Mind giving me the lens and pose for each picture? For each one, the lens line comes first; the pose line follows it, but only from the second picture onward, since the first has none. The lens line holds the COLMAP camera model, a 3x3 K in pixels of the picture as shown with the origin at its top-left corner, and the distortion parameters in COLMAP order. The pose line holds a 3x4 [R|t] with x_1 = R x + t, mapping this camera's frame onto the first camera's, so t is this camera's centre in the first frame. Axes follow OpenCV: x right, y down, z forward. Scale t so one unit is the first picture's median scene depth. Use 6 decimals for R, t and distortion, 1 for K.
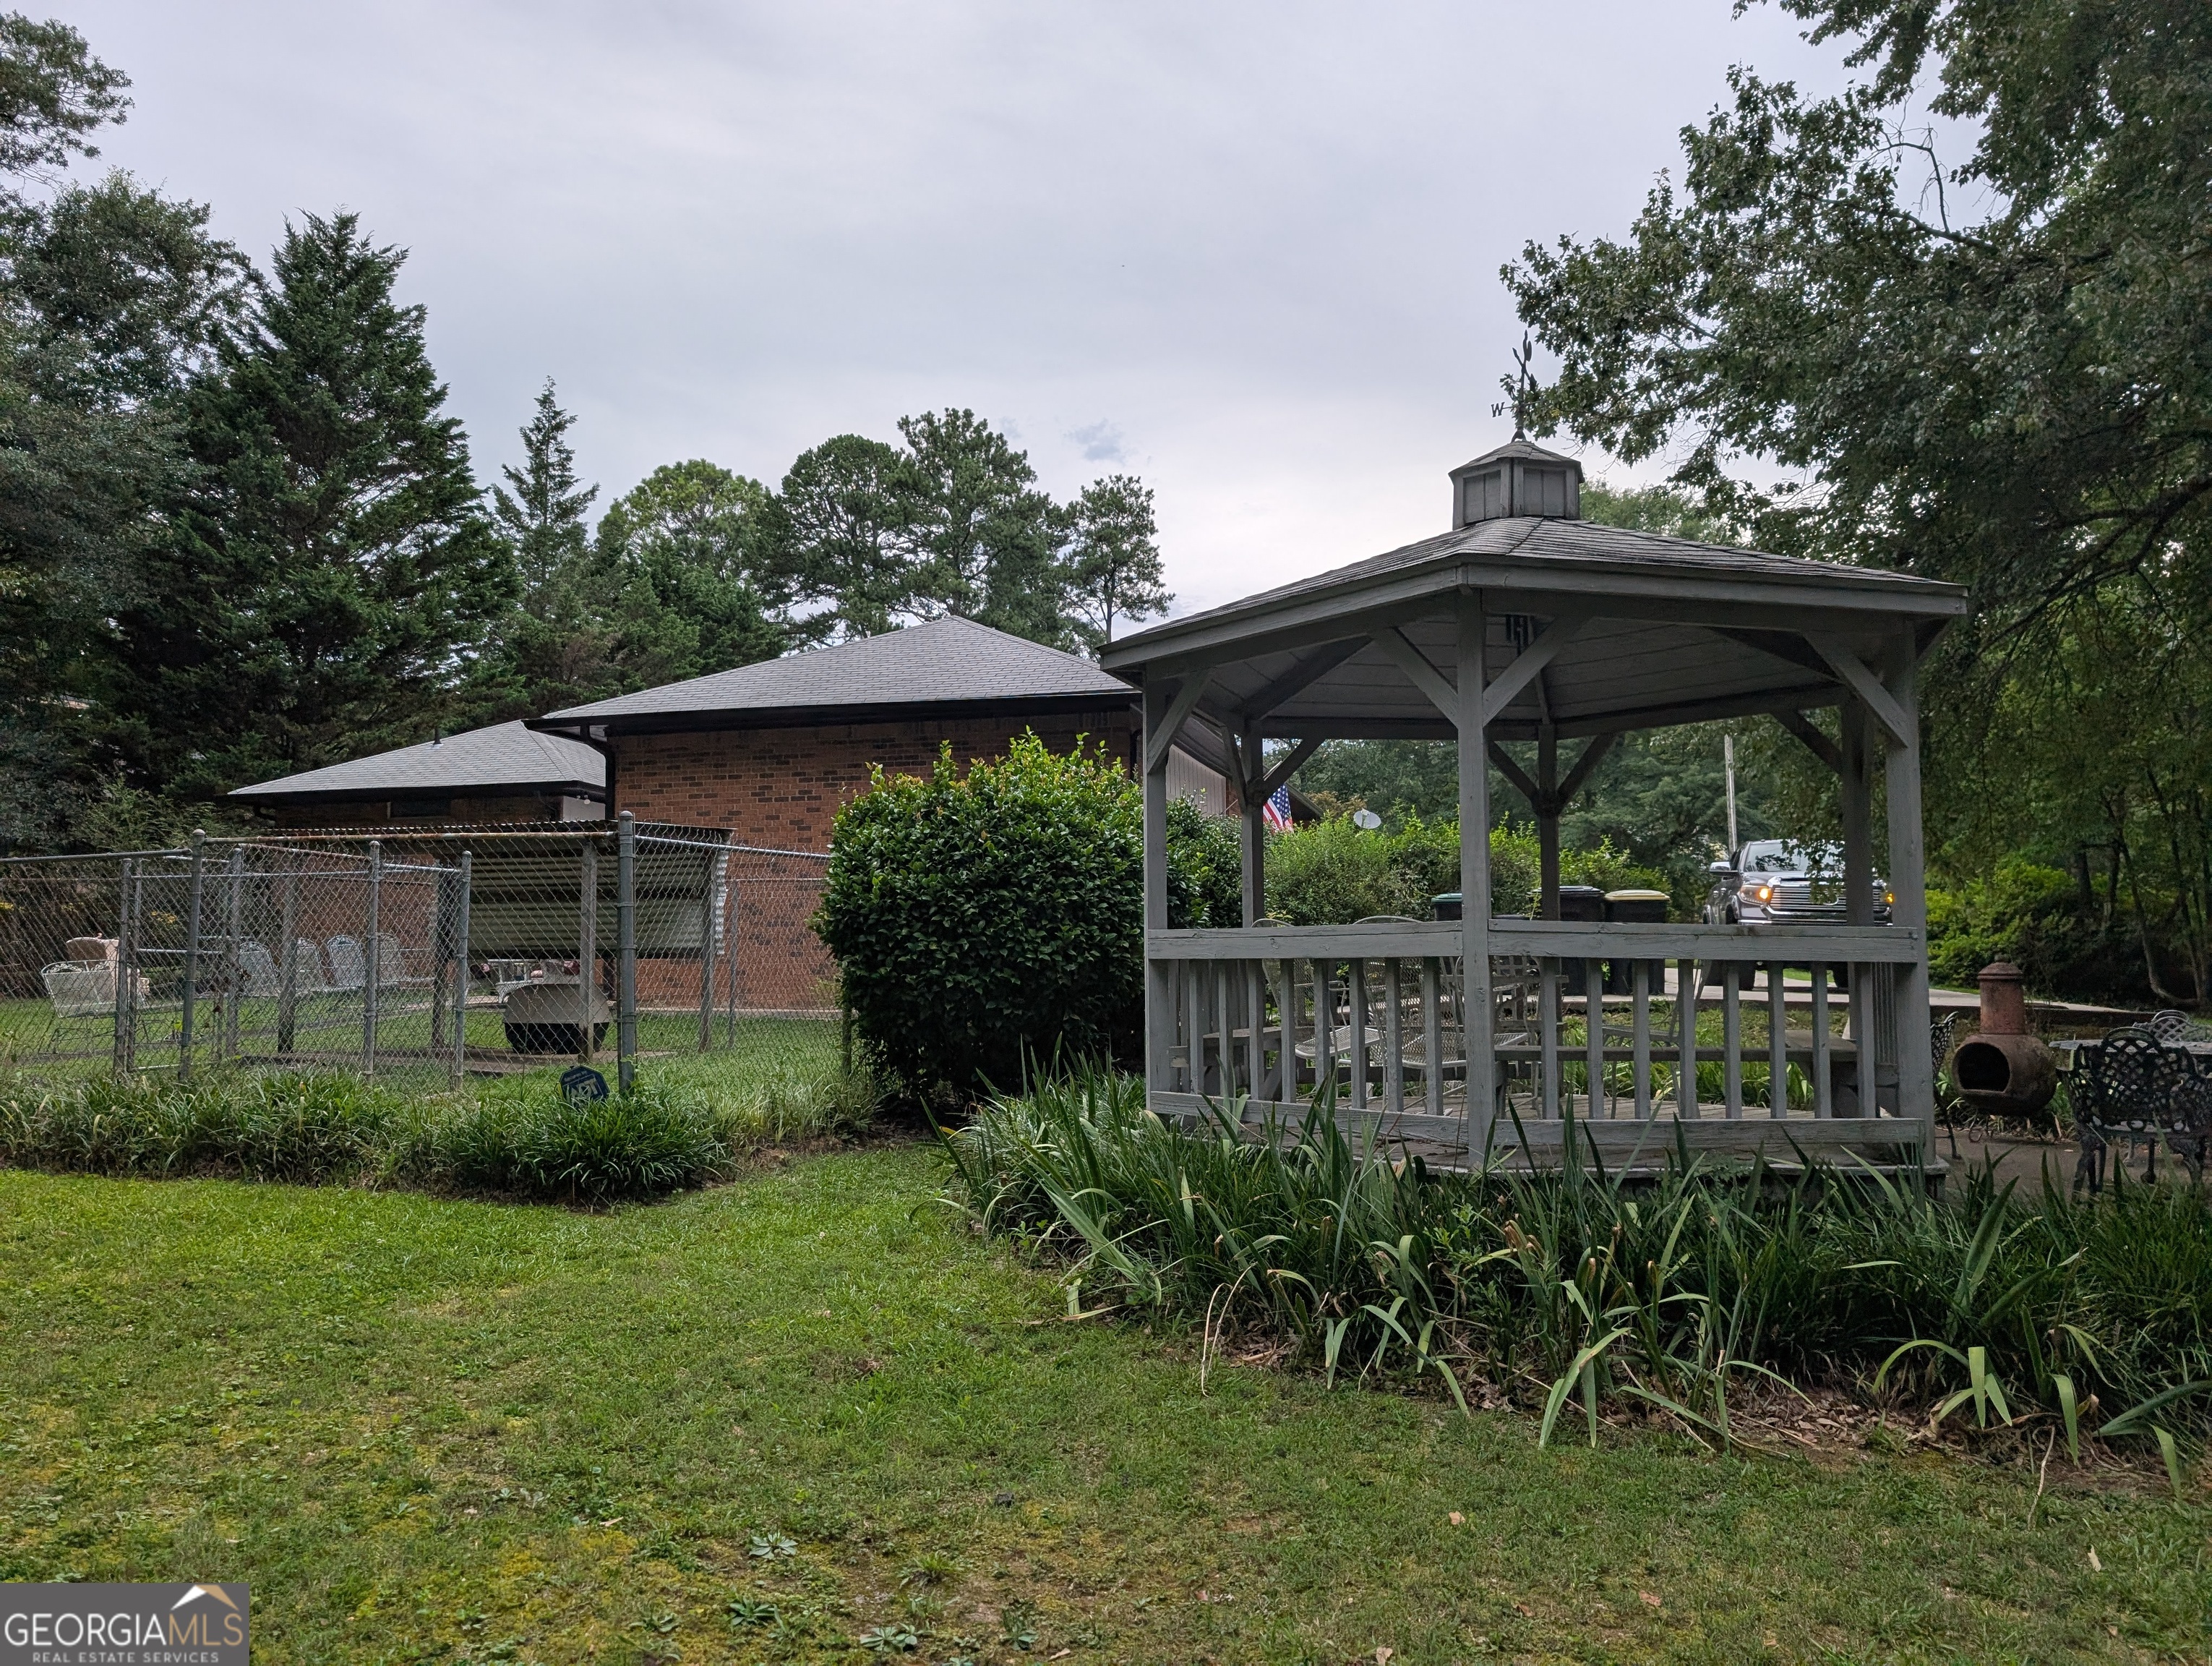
lens RADIAL K [[1561.9, 0, 1106.0], [0, 1561.9, 833.0], [0, 0, 1]] dist [-0.121013, 0.143654]
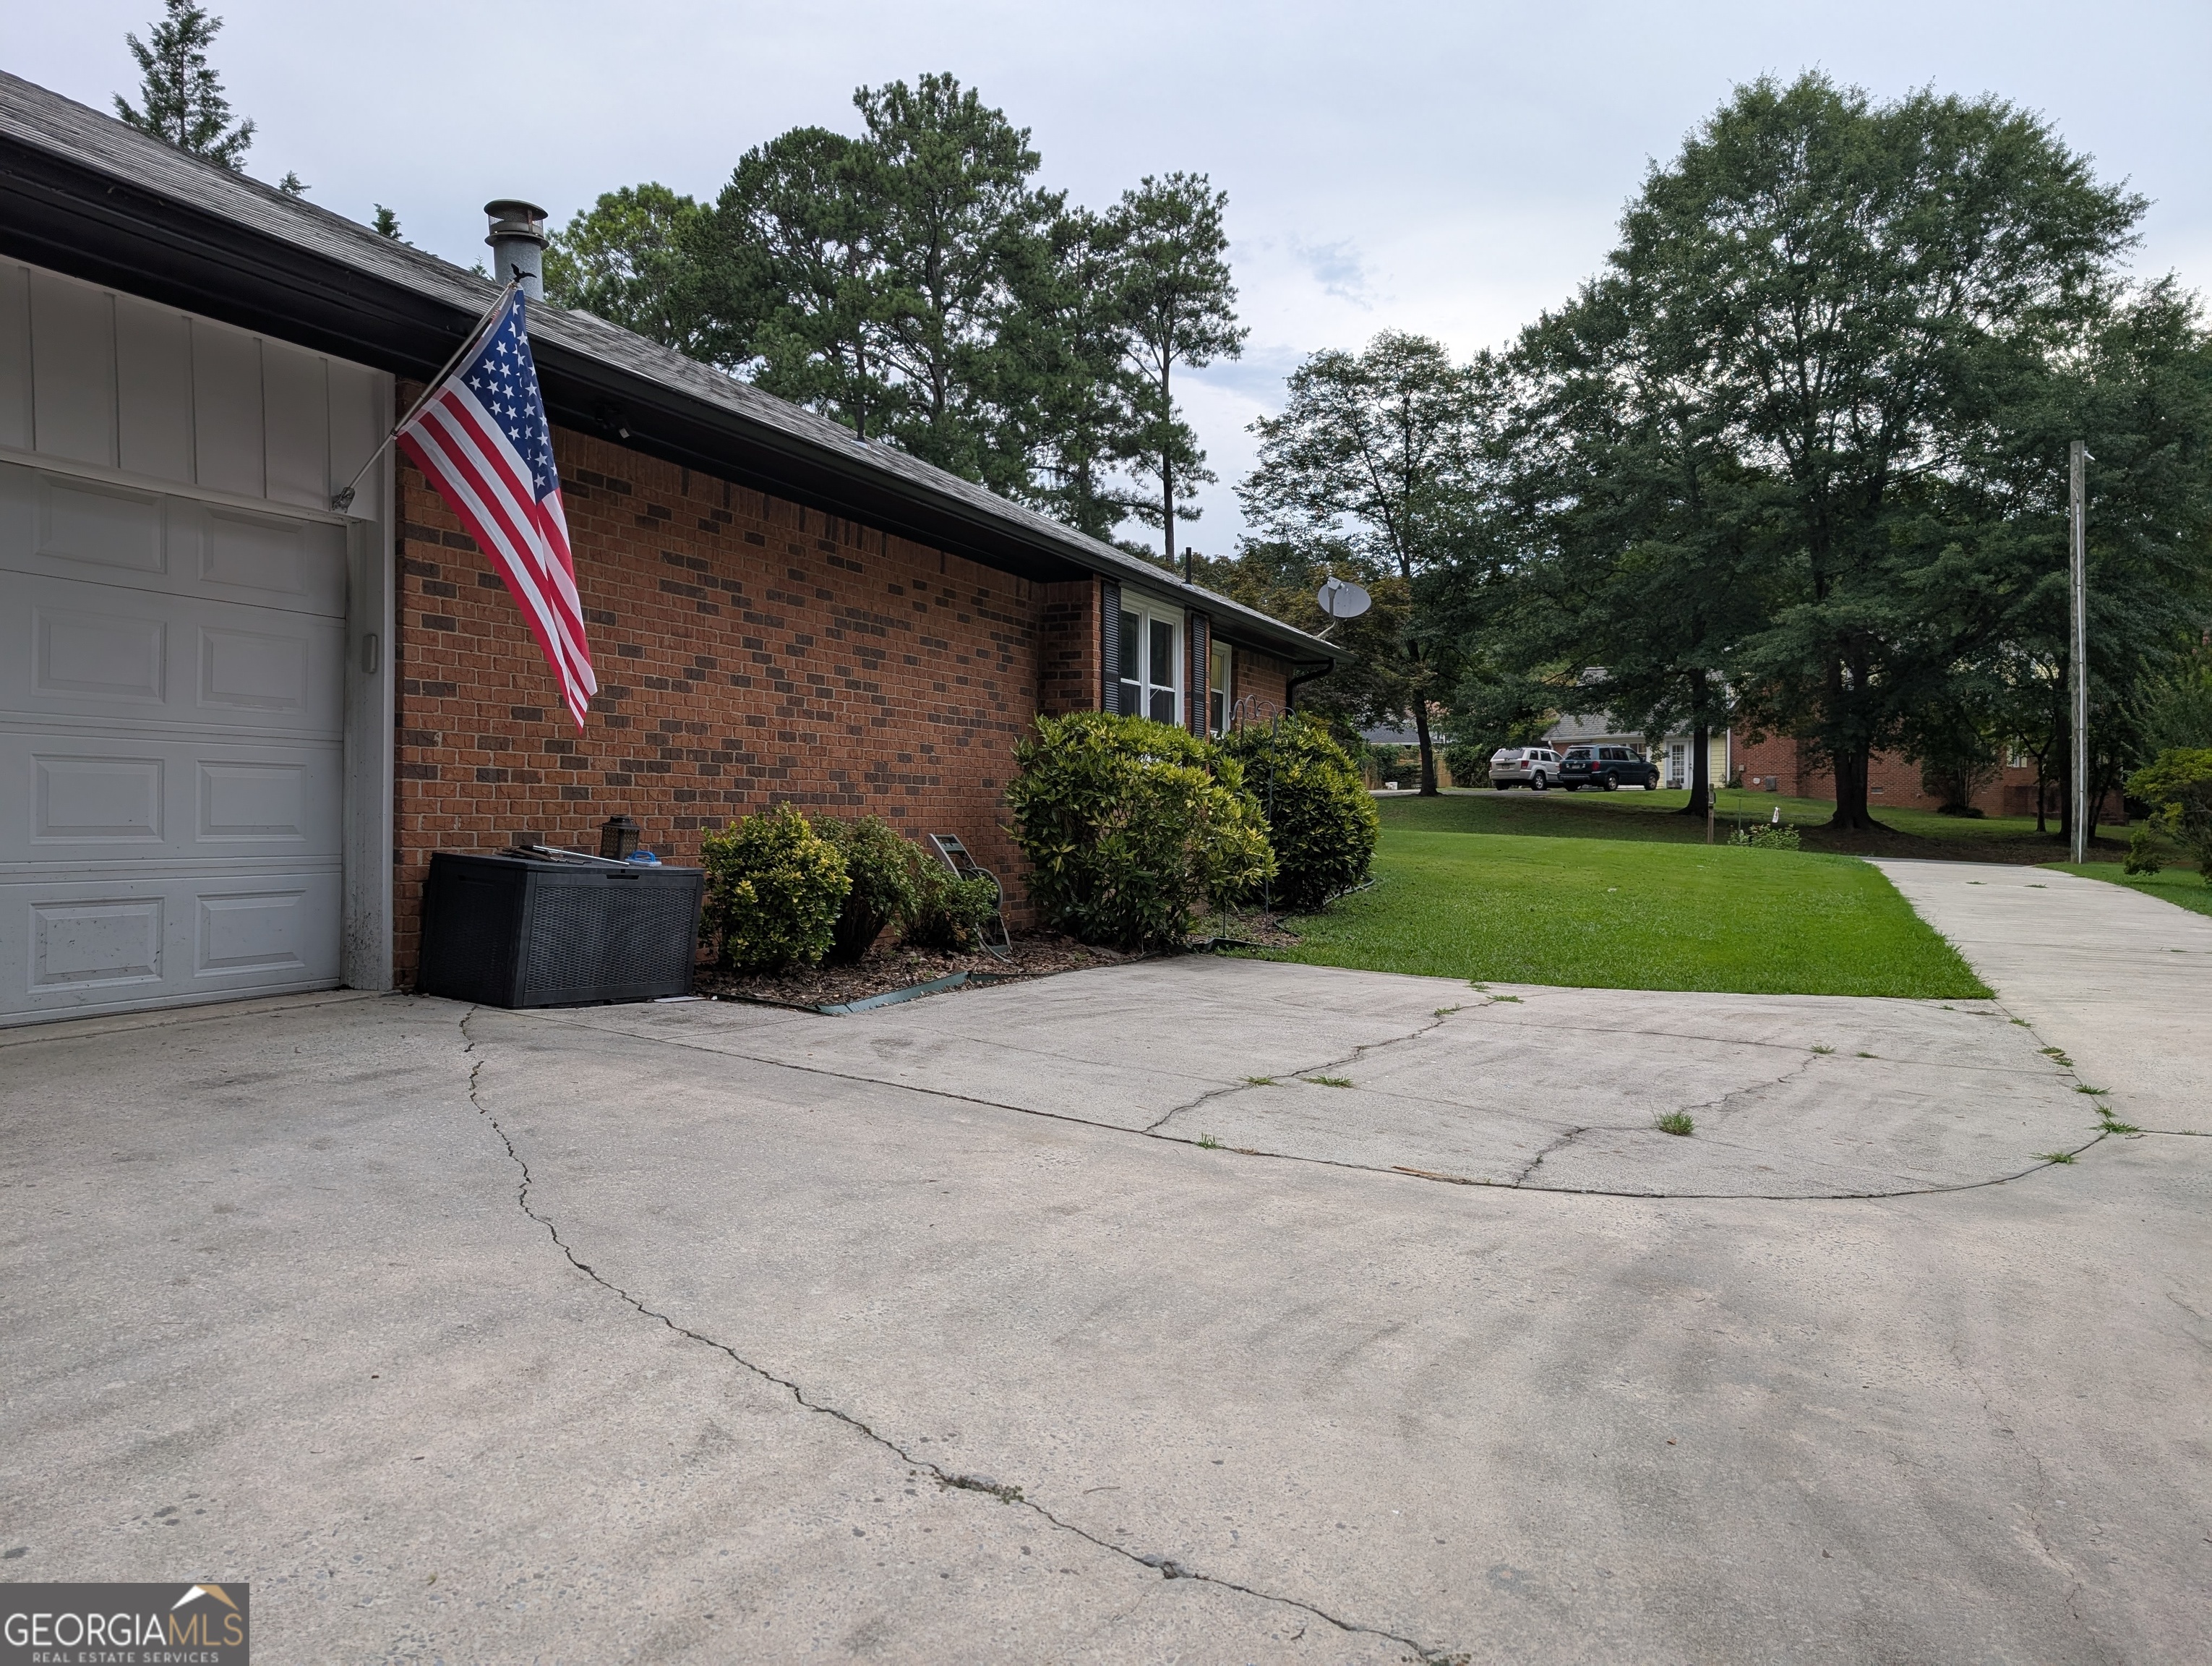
lens RADIAL K [[1561.9, 0, 1106.0], [0, 1561.9, 833.0], [0, 0, 1]] dist [-0.121013, 0.143654]
pose [[0.990886, 0.002220, -0.134684, 0.079124], [0.012797, 0.993790, 0.110531, 0.004706], [0.134093, -0.111247, 0.984705, 0.244061]]
